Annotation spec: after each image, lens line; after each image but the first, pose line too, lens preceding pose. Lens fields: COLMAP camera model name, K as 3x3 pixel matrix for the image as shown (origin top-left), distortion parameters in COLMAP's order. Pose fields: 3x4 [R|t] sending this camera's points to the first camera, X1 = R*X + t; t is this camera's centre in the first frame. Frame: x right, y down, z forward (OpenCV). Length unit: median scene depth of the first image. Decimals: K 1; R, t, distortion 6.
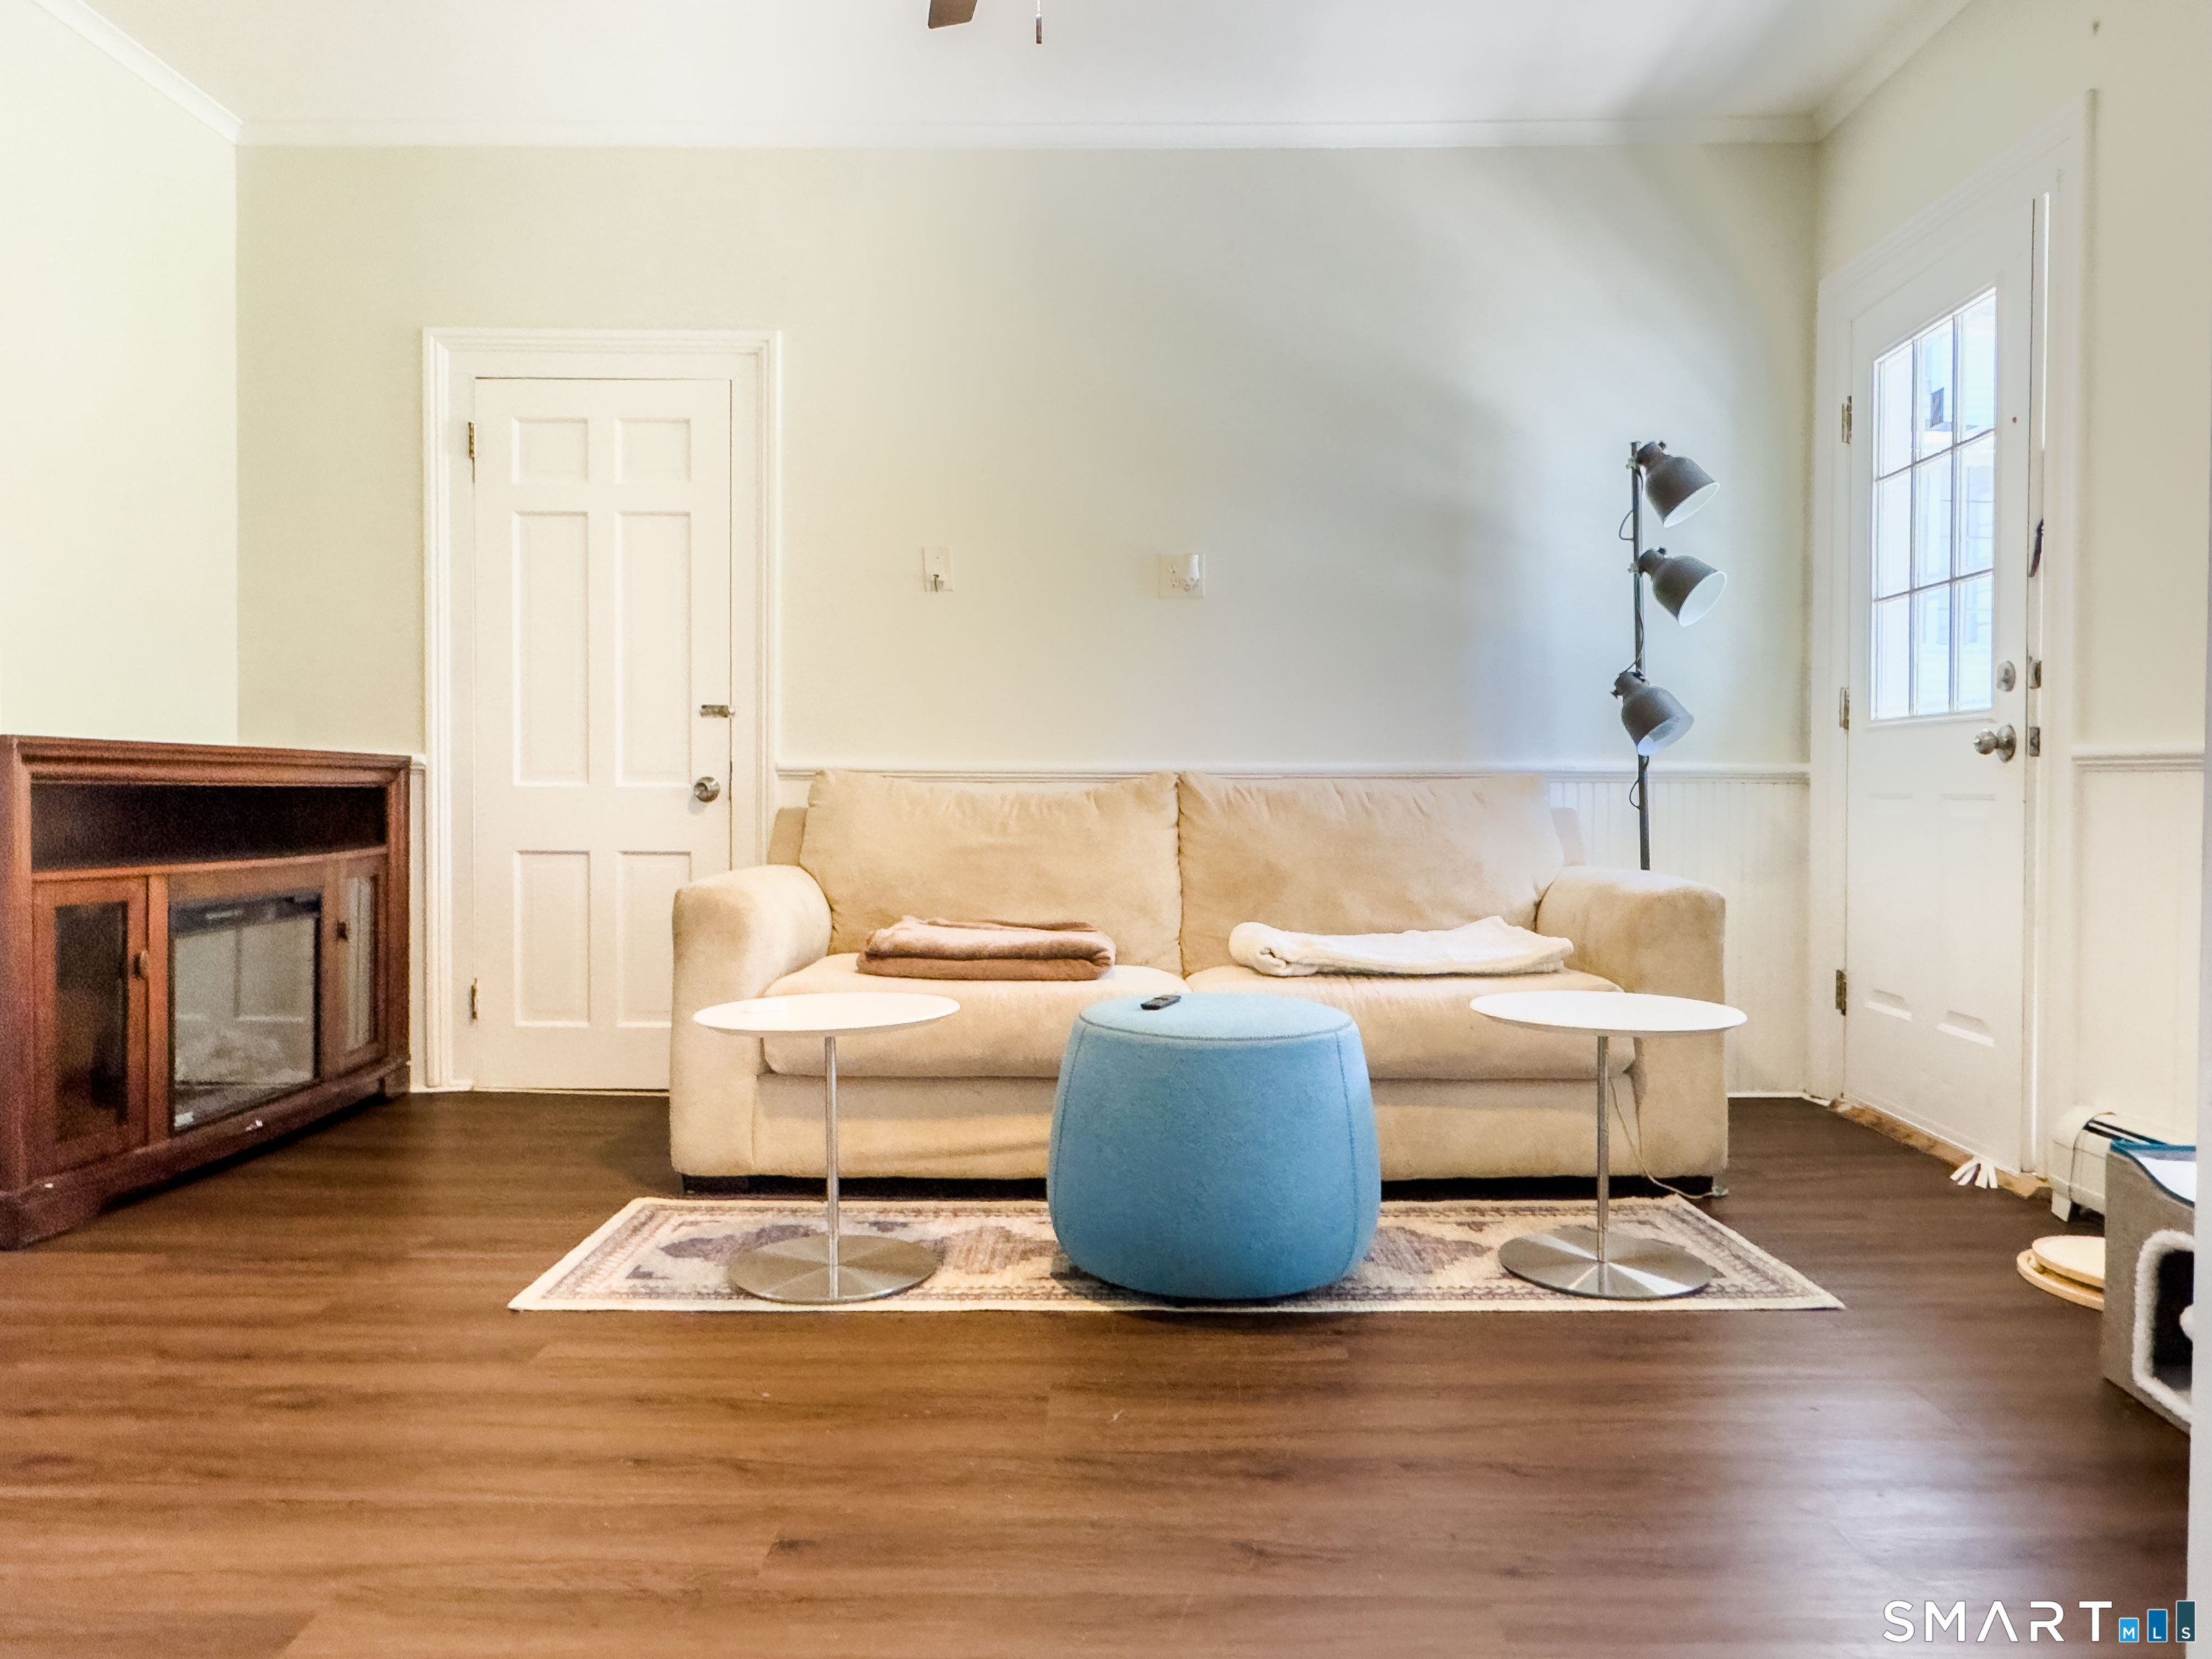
lens RADIAL K [[1488.1, 0, 1104.1], [0, 1488.1, 816.8], [0, 0, 1]] dist [0.000447, 0.002078]
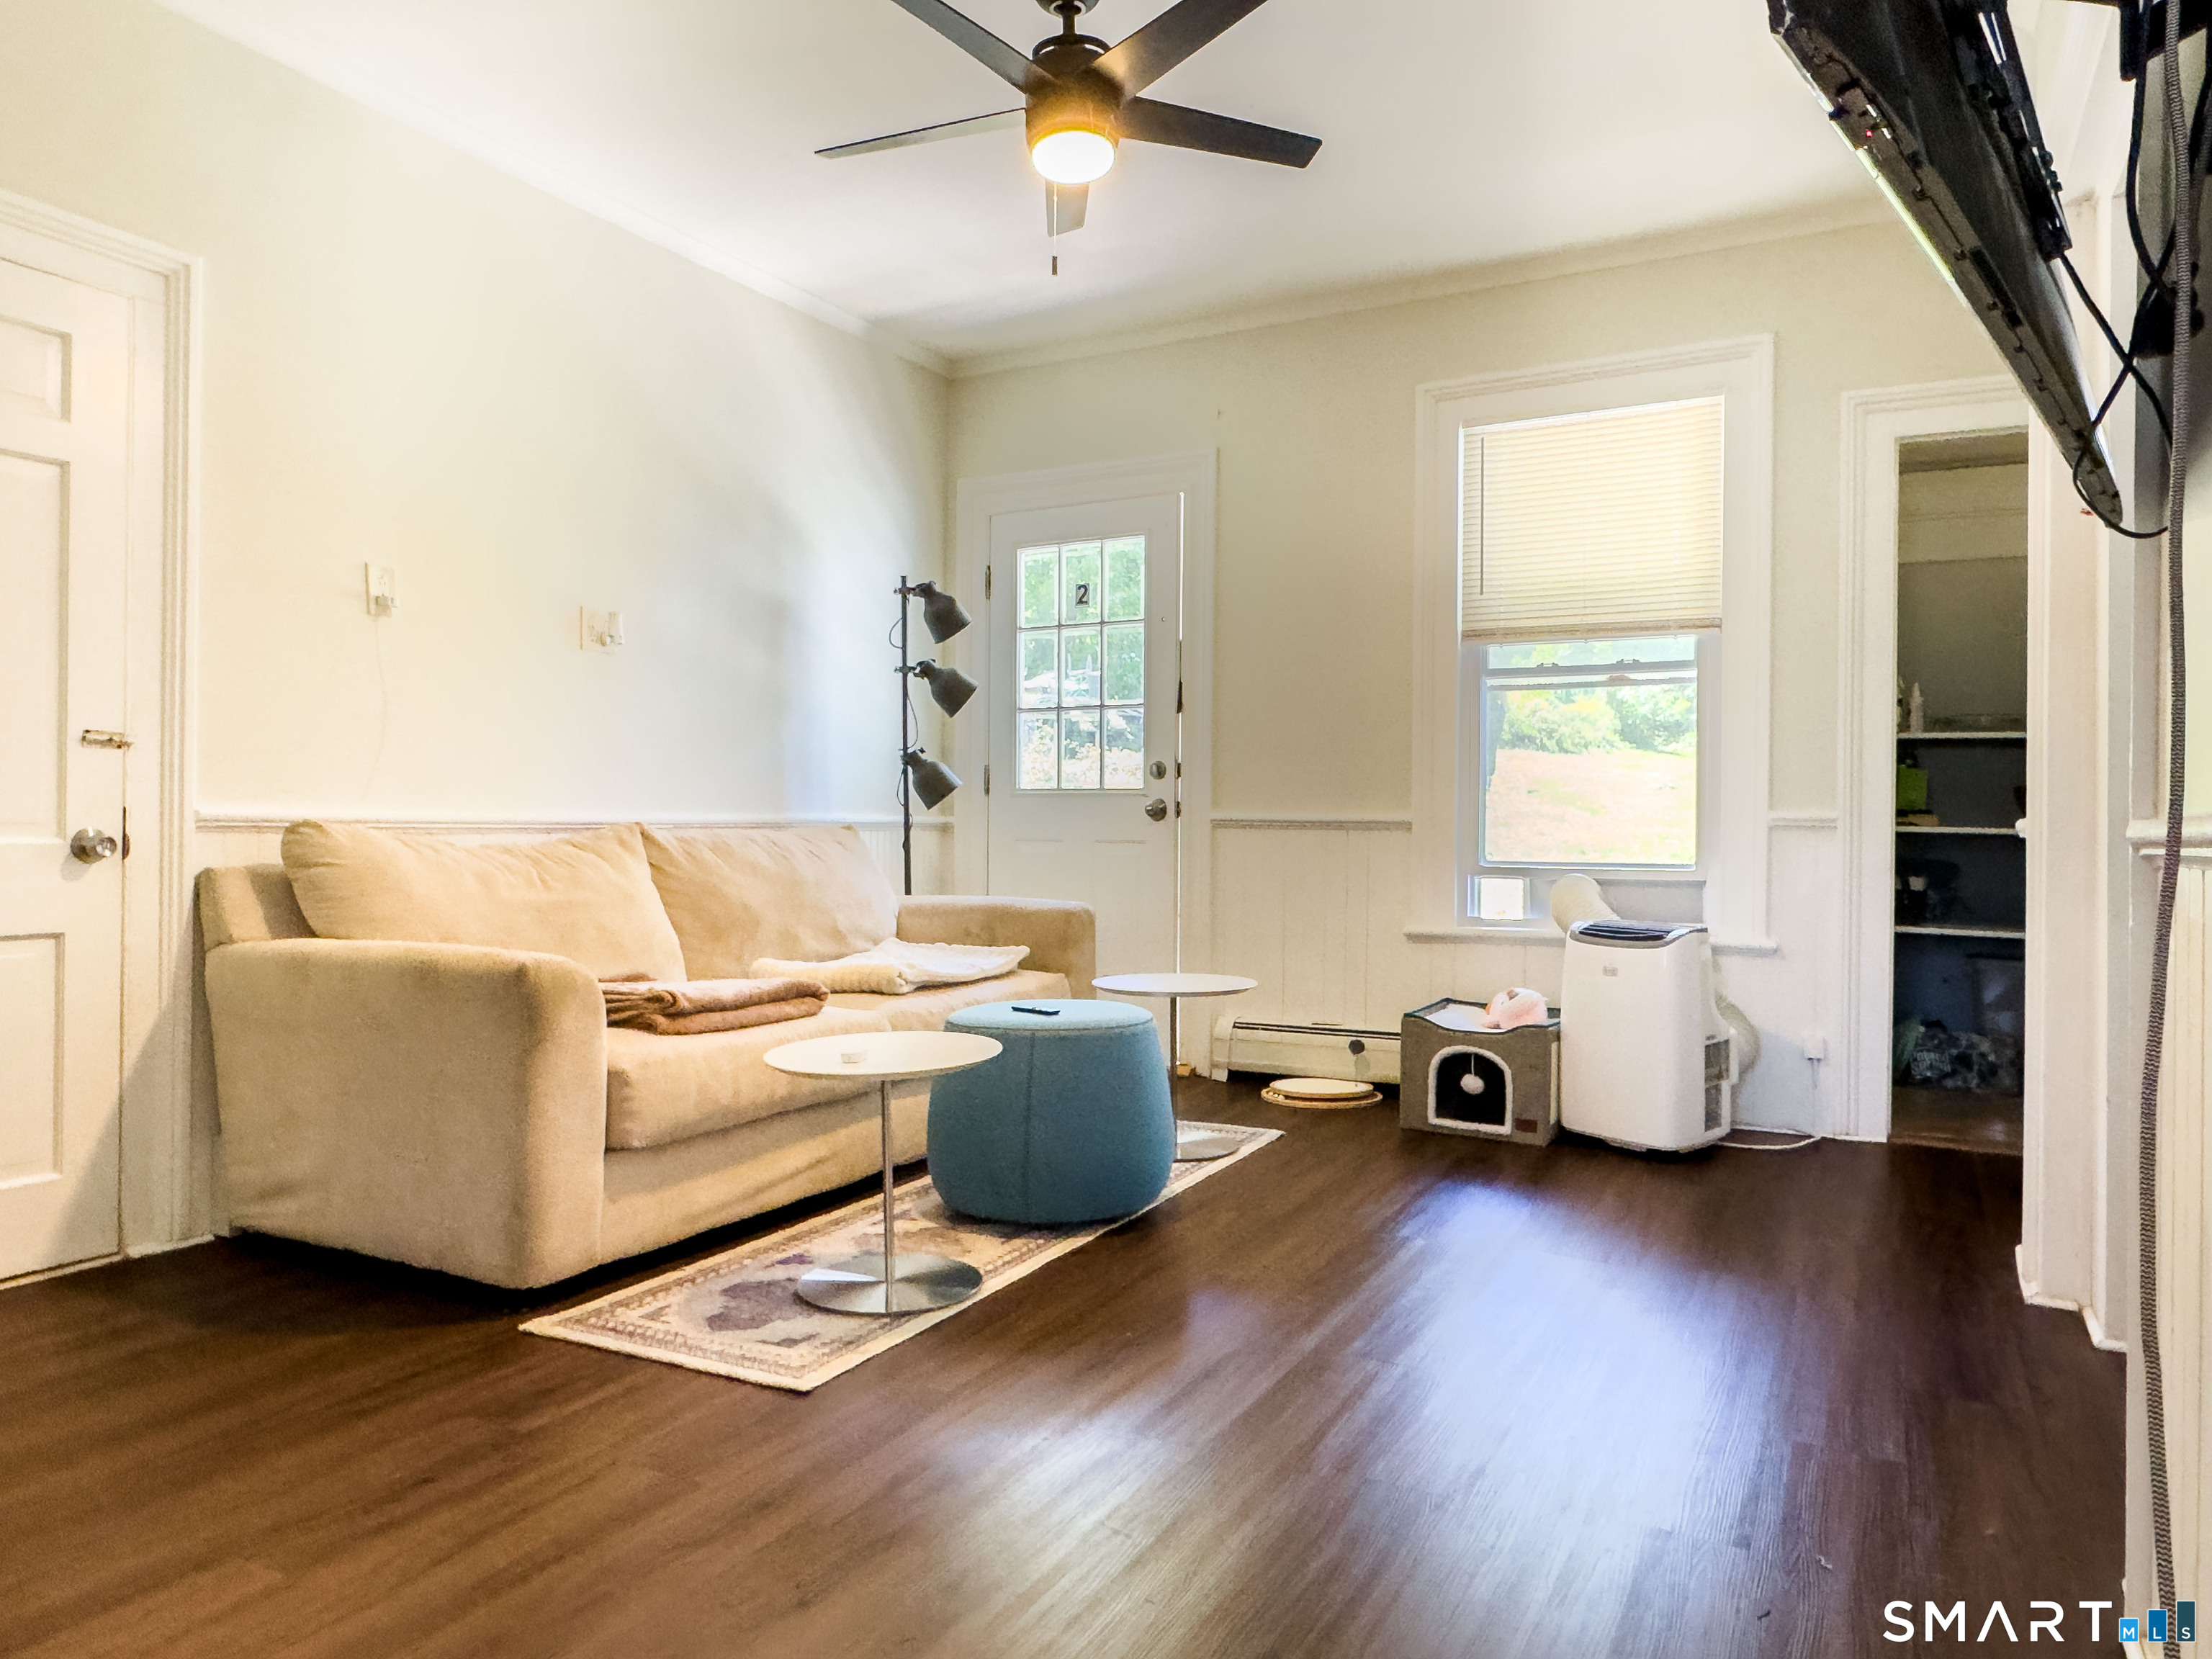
lens RADIAL K [[1488.1, 0, 1110.0], [0, 1488.1, 826.0], [0, 0, 1]] dist [0.000447, 0.002078]
pose [[0.447046, -0.002693, 0.894507, -0.928958], [0.011073, 0.999936, -0.002523, -0.027954], [-0.894443, 0.011033, 0.447047, 0.300759]]
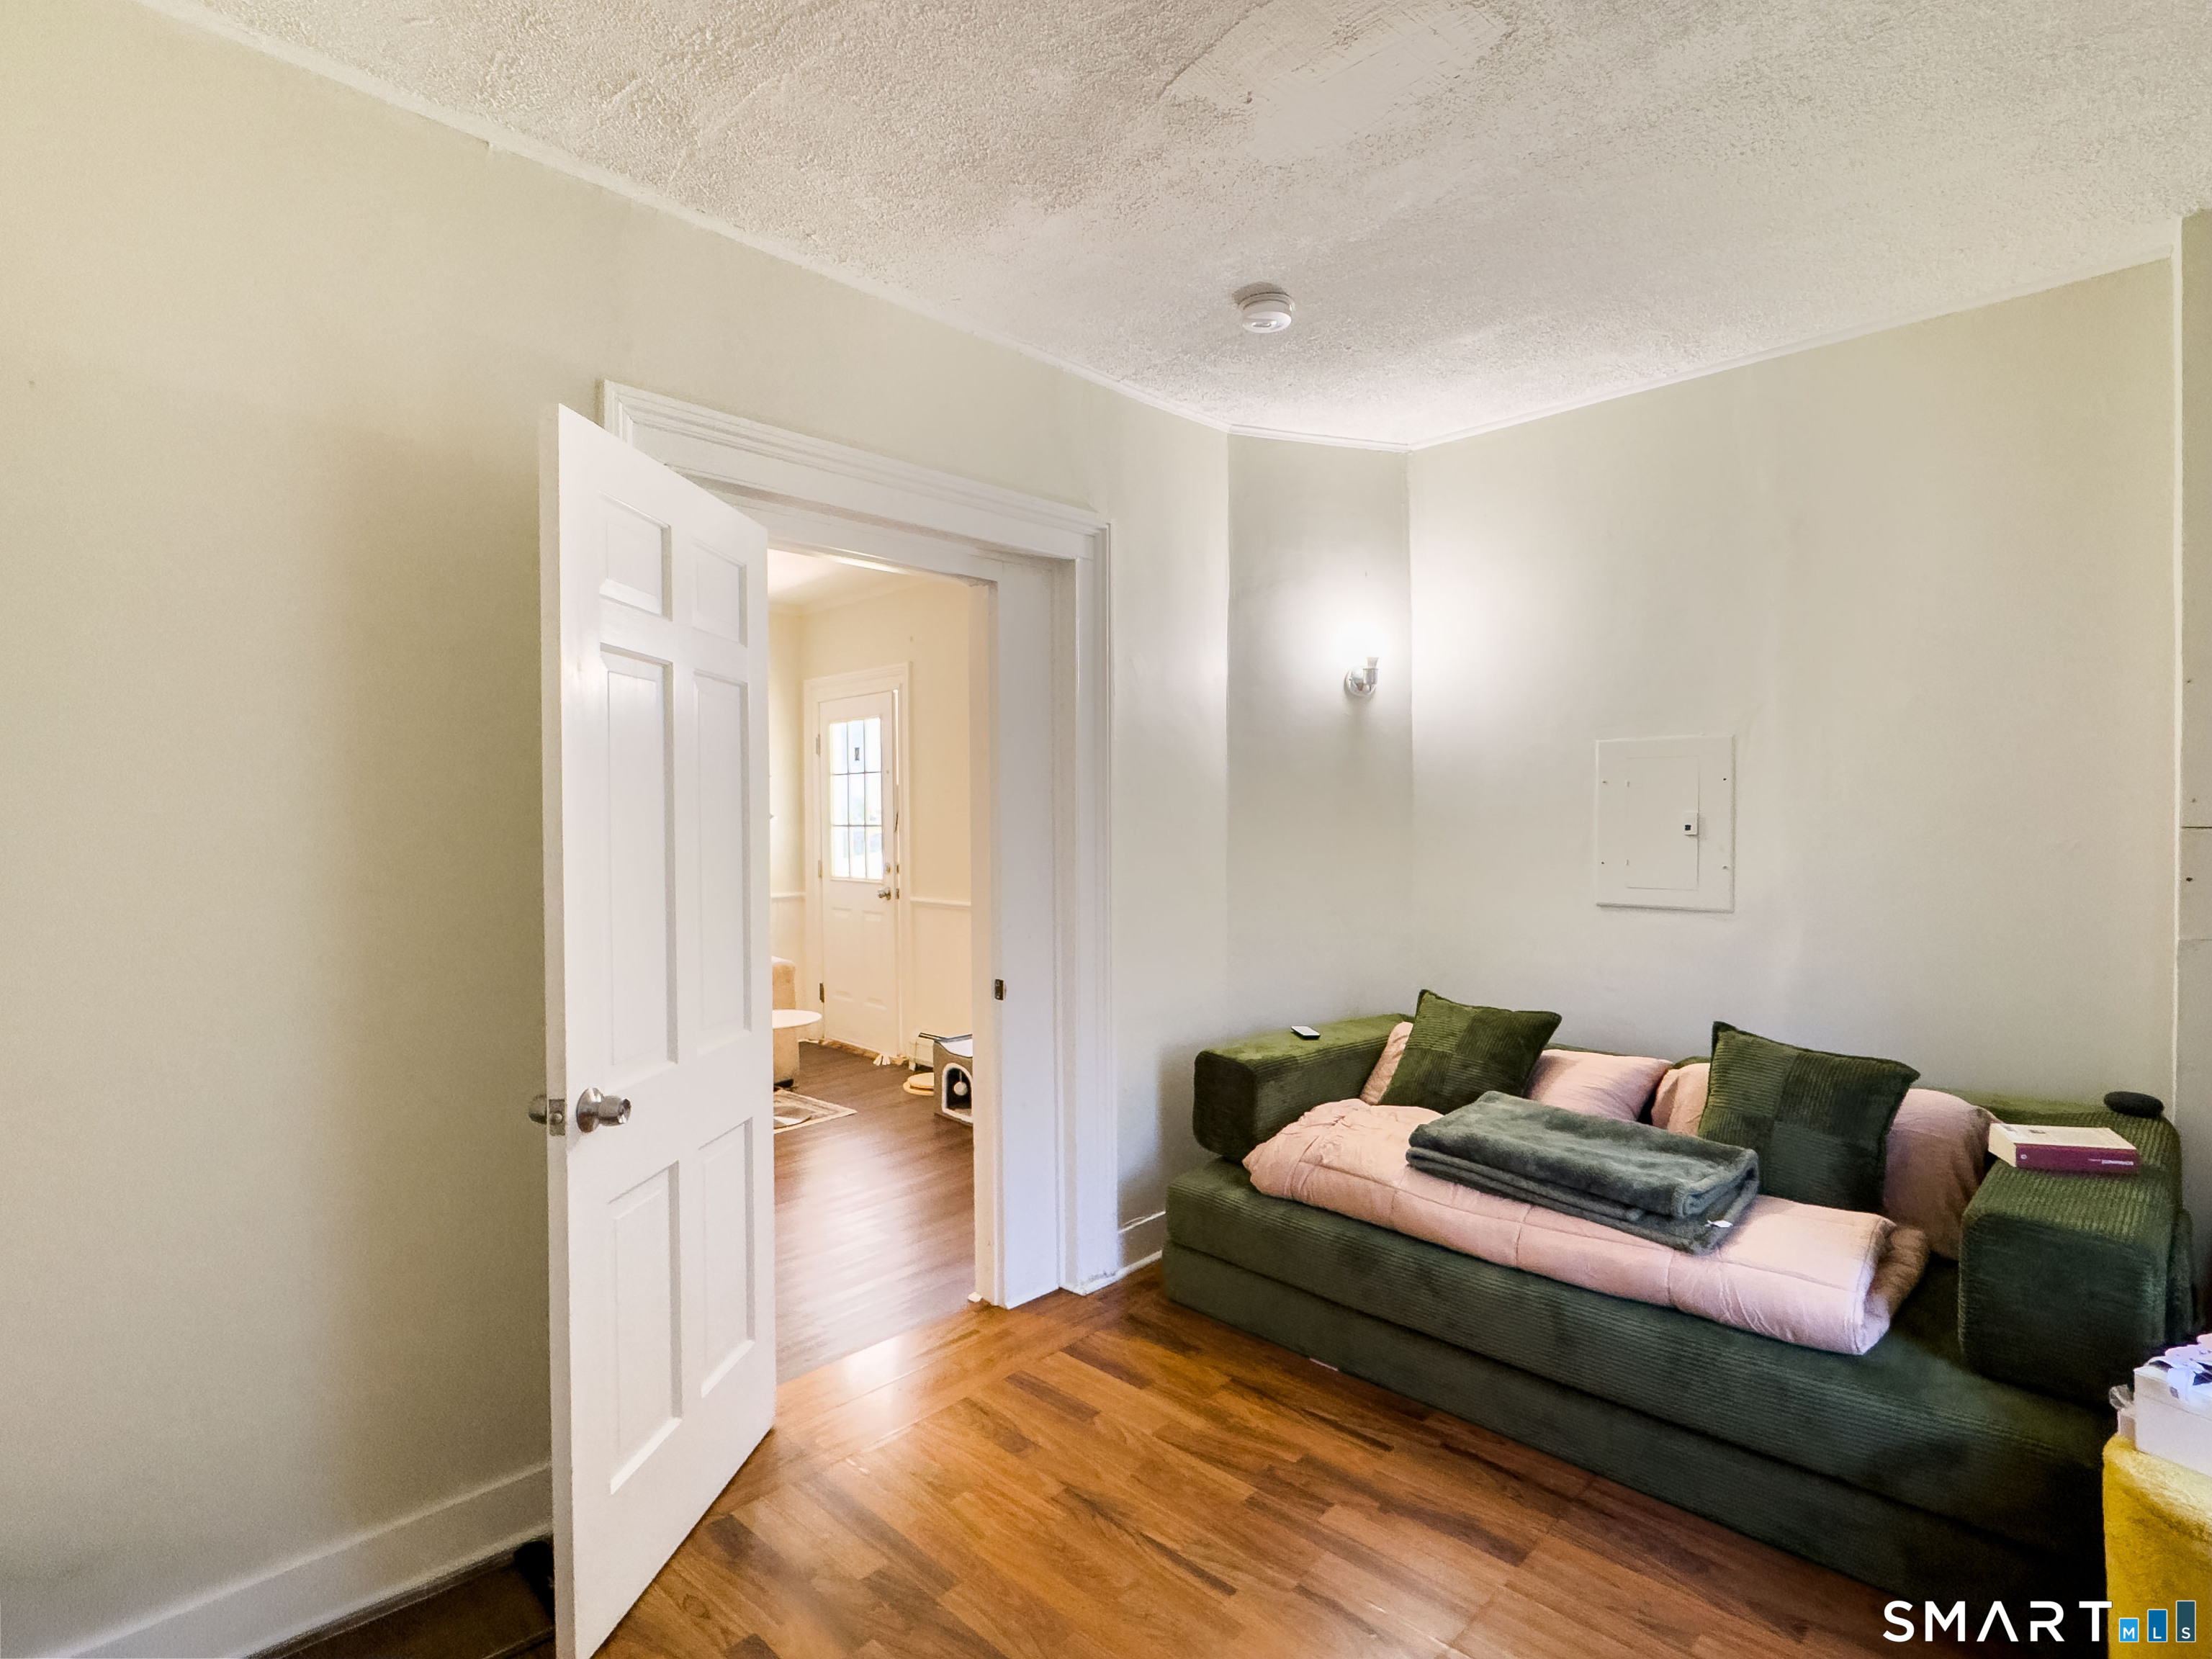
lens RADIAL K [[1116.8, 0, 1118.1], [0, 1116.8, 838.6], [0, 0, 1]] dist [0.001416, 0.000048]
pose [[0.689193, -0.025472, 0.724130, -0.539581], [0.023694, 0.999640, 0.012613, -0.163401], [-0.724190, 0.008464, 0.689549, -0.654875]]
